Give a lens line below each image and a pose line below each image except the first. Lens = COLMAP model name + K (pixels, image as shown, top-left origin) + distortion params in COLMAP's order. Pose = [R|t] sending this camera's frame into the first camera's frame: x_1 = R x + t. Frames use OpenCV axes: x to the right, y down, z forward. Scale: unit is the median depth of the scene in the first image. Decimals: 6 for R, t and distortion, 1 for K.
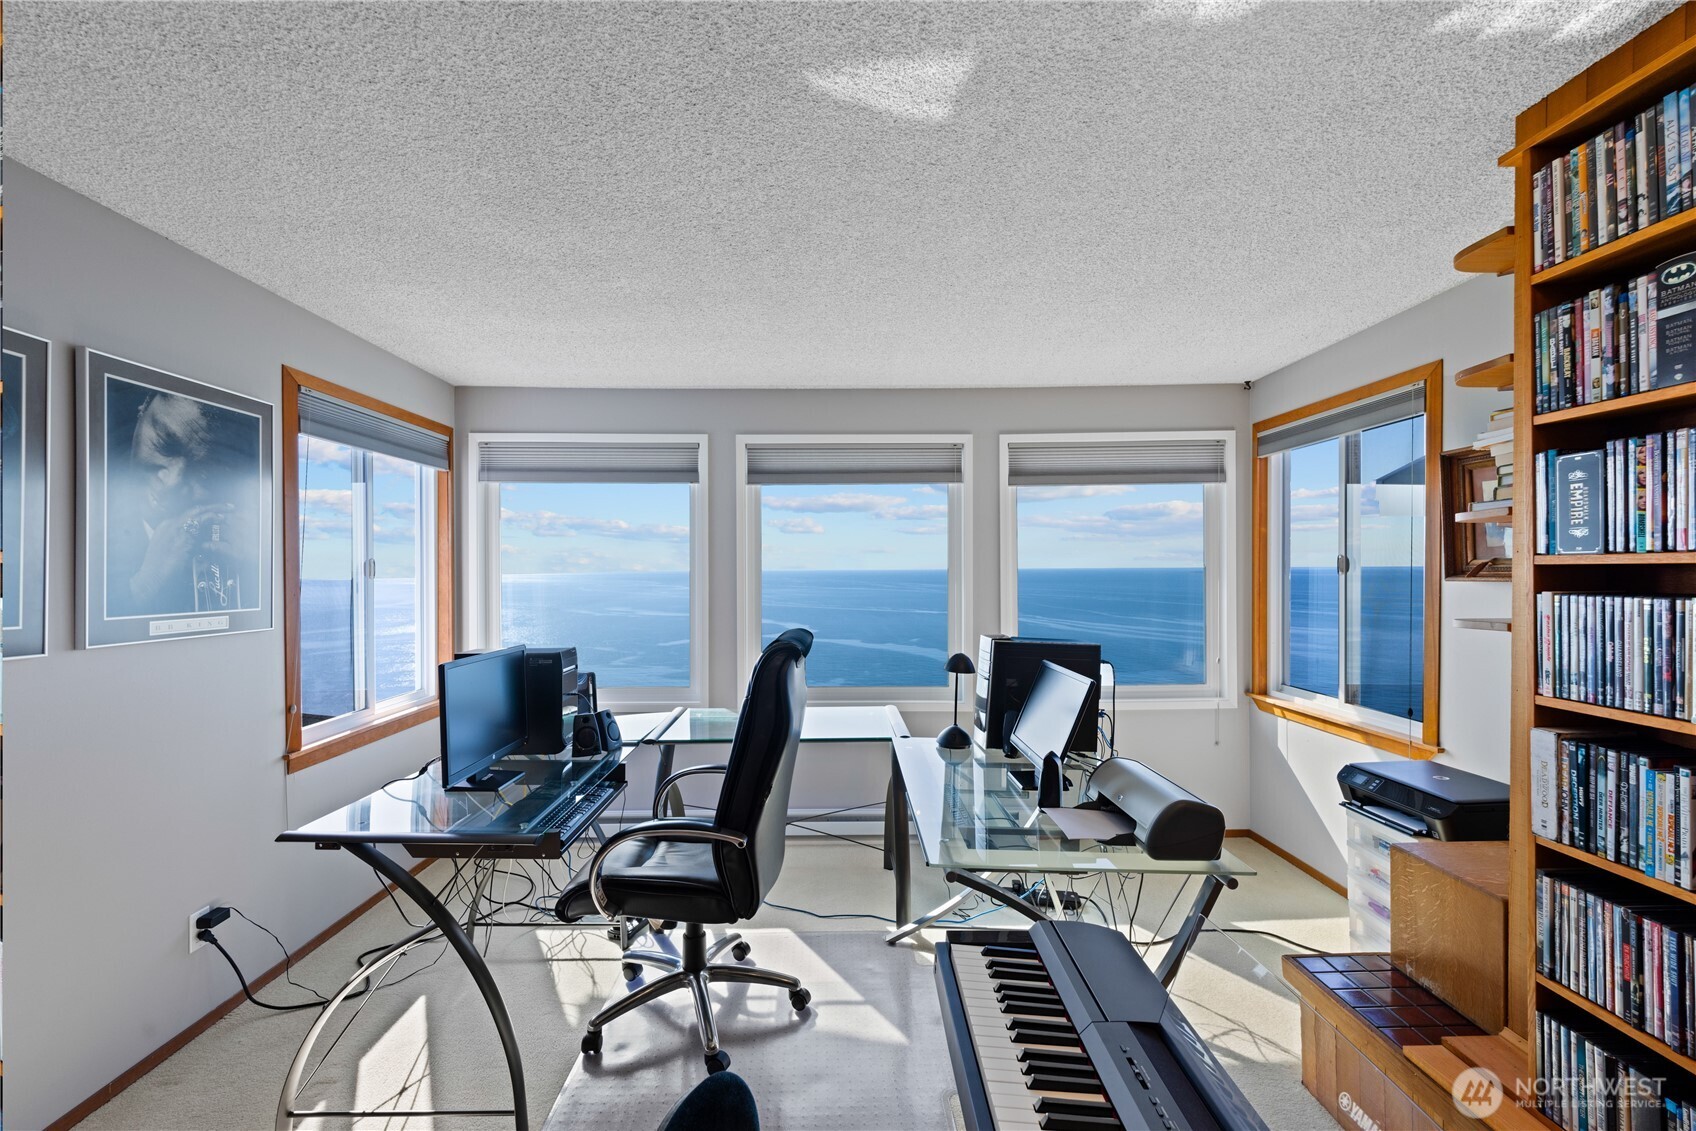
lens RADIAL K [[737.2, 0, 848.0], [0, 737.2, 565.5], [0, 0, 1]] dist [0.002650, 0.000532]
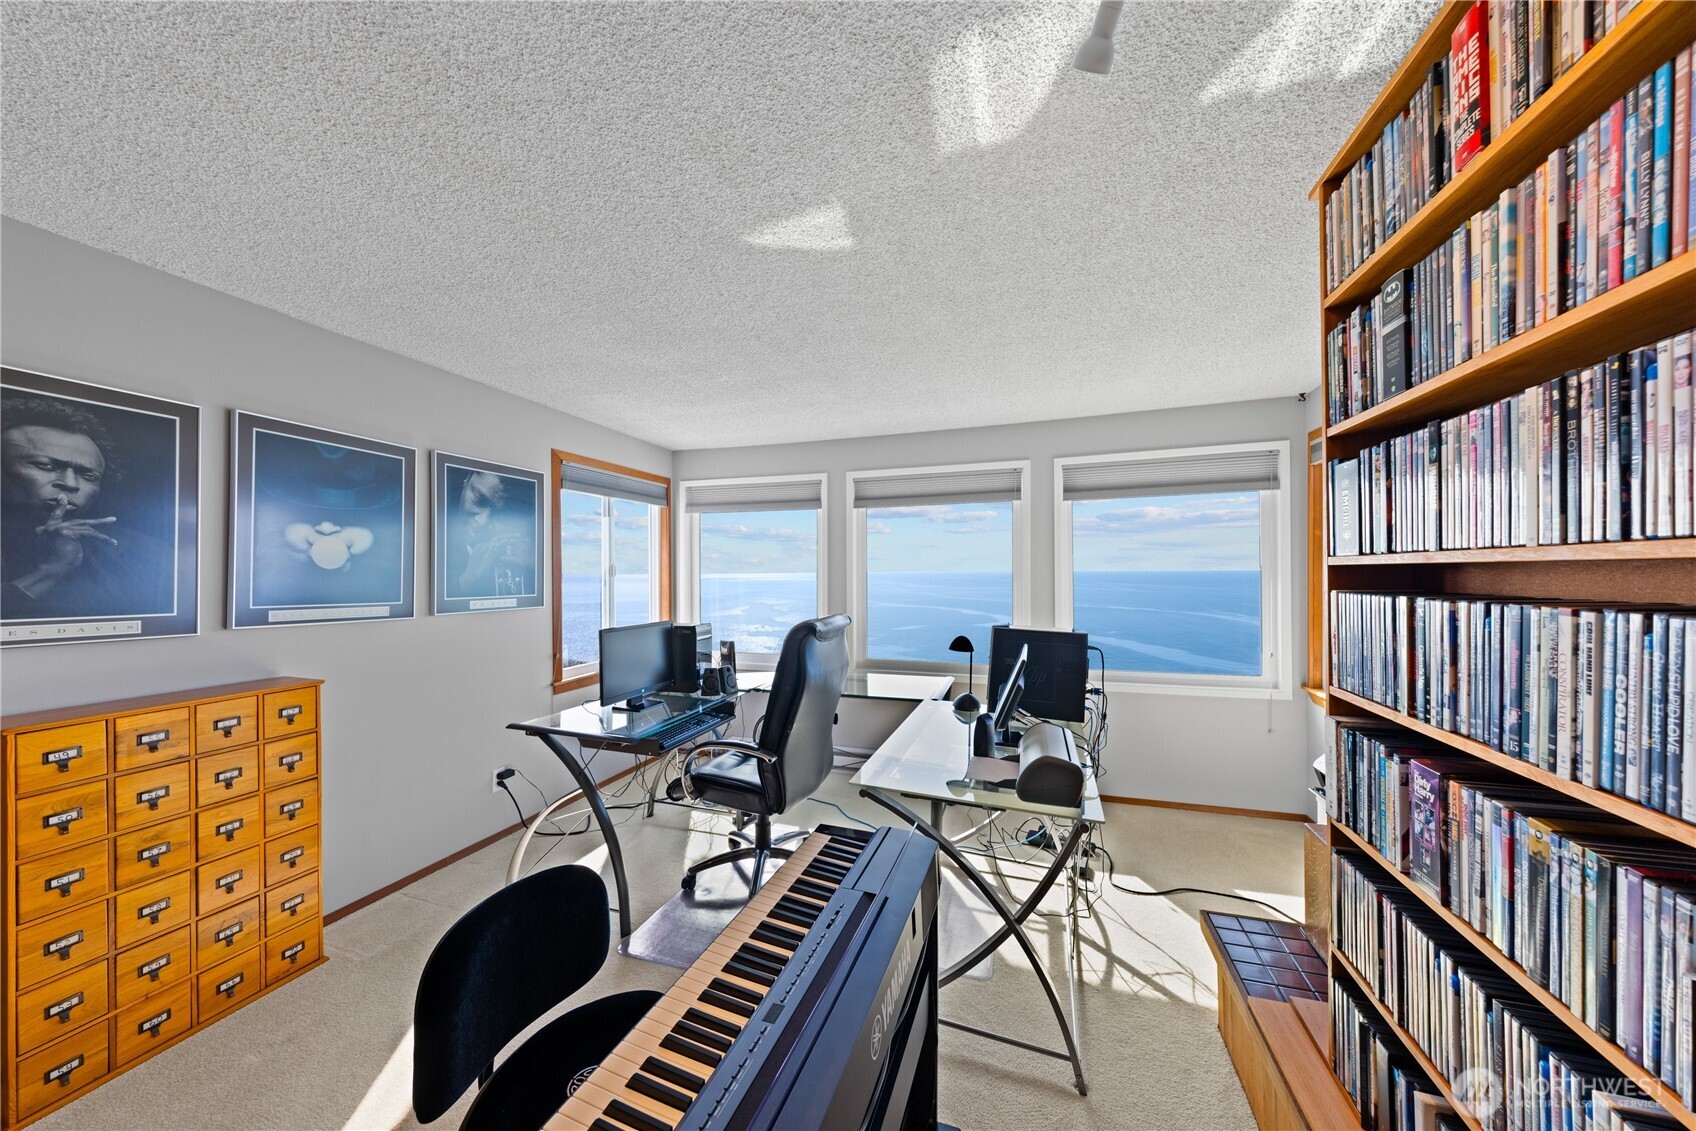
lens RADIAL K [[583.8, 0, 844.5], [0, 583.8, 567.8], [0, 0, 1]] dist [0.014209, -0.000210]
pose [[0.944591, -0.003876, -0.328226, 0.297560], [0.003963, 0.999992, -0.000403, -0.000212], [0.328225, -0.000920, 0.944599, -0.029345]]
